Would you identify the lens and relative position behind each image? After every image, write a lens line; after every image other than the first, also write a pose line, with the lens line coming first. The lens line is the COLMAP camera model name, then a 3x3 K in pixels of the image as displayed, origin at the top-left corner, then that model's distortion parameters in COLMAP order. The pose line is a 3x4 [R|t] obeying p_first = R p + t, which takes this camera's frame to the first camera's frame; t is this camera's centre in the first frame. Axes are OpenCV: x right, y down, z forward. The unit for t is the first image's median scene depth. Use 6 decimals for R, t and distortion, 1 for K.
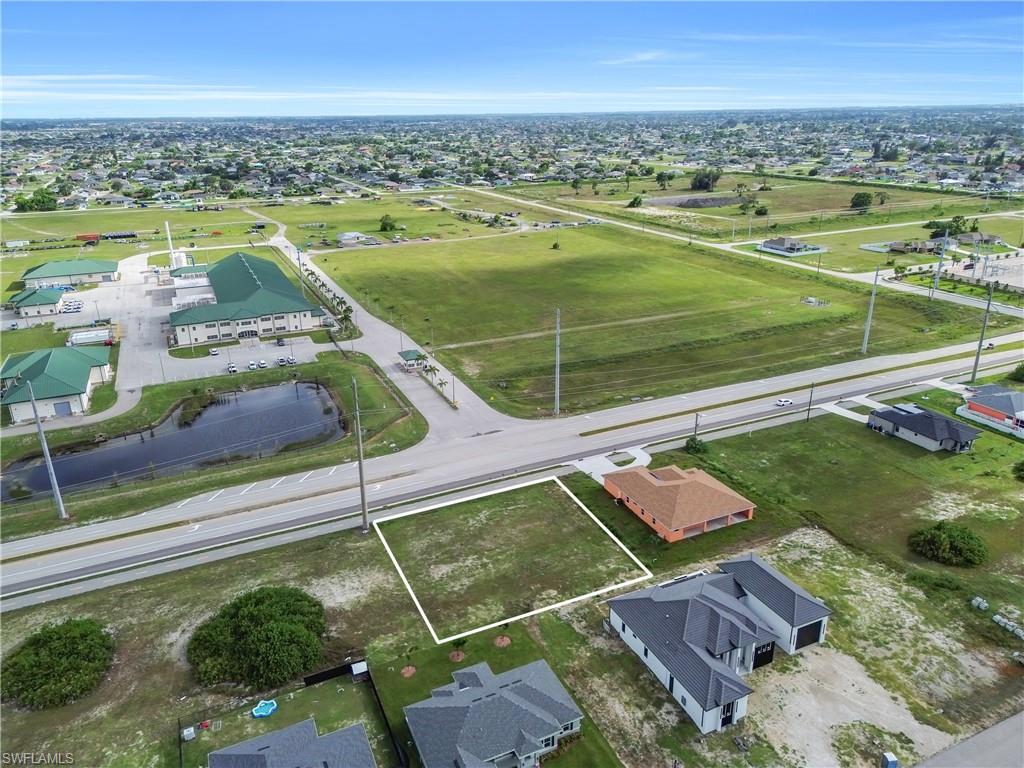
lens RADIAL K [[718.4, 0, 512.0], [0, 718.4, 384.0], [0, 0, 1]] dist [0.080157, -0.080556]
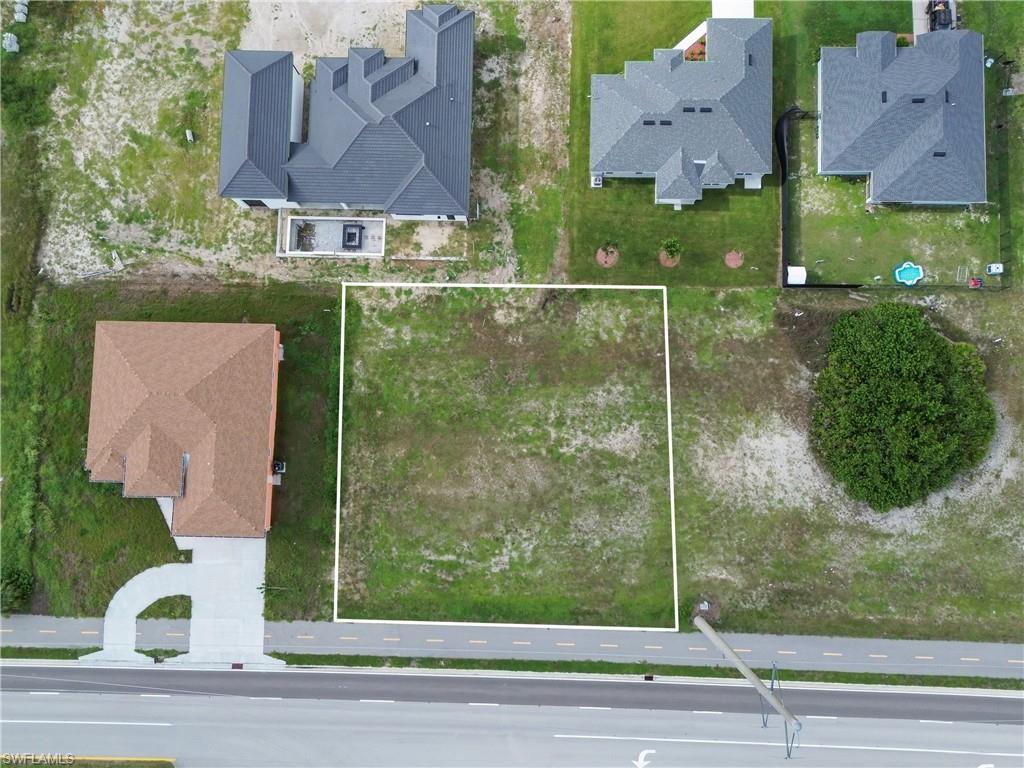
lens RADIAL K [[718.4, 0, 512.0], [0, 718.4, 384.0], [0, 0, 1]] dist [0.080157, -0.080556]
pose [[-0.897275, -0.434889, 0.075951, -0.022618], [0.194650, -0.235306, 0.952230, -0.245289], [-0.396243, 0.869196, 0.295786, 0.527971]]
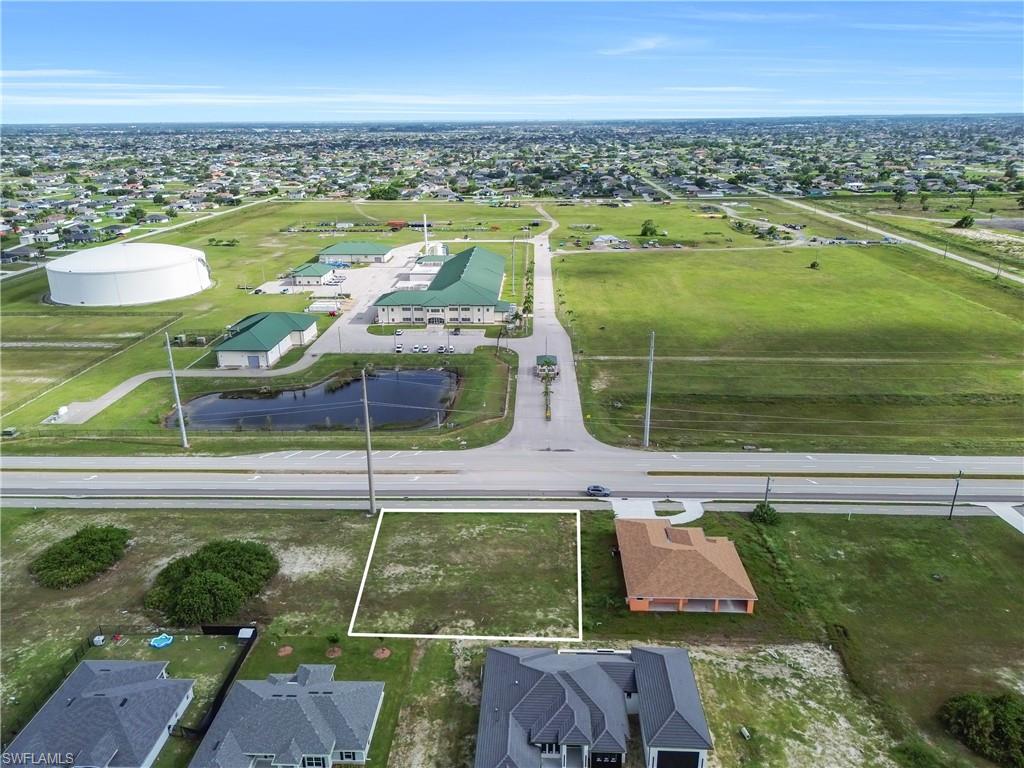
lens RADIAL K [[718.4, 0, 512.0], [0, 718.4, 384.0], [0, 0, 1]] dist [0.080157, -0.080556]
pose [[0.890925, 0.160590, -0.424810, 0.286688], [-0.161976, 0.986239, 0.033124, -0.038650], [0.424283, 0.039298, 0.904676, 0.093927]]
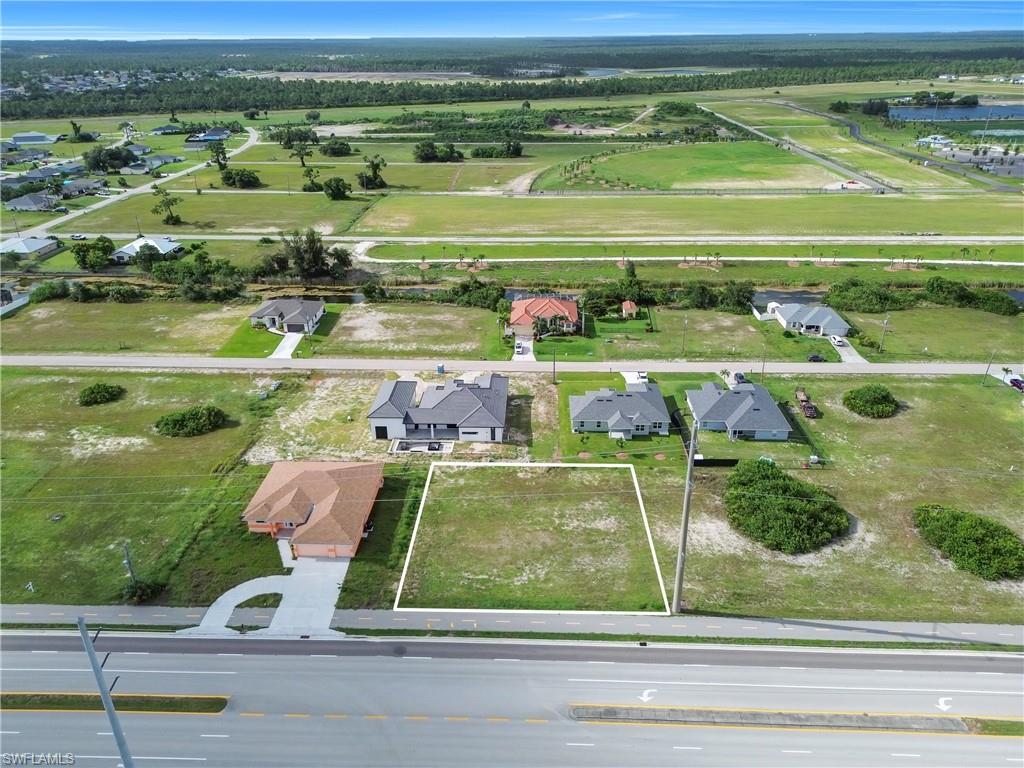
lens RADIAL K [[718.4, 0, 512.0], [0, 718.4, 384.0], [0, 0, 1]] dist [0.080157, -0.080556]
pose [[-0.892279, -0.178438, 0.414728, -0.232105], [0.176818, 0.707098, 0.684652, -0.364933], [-0.415421, 0.684231, -0.599377, 0.987494]]
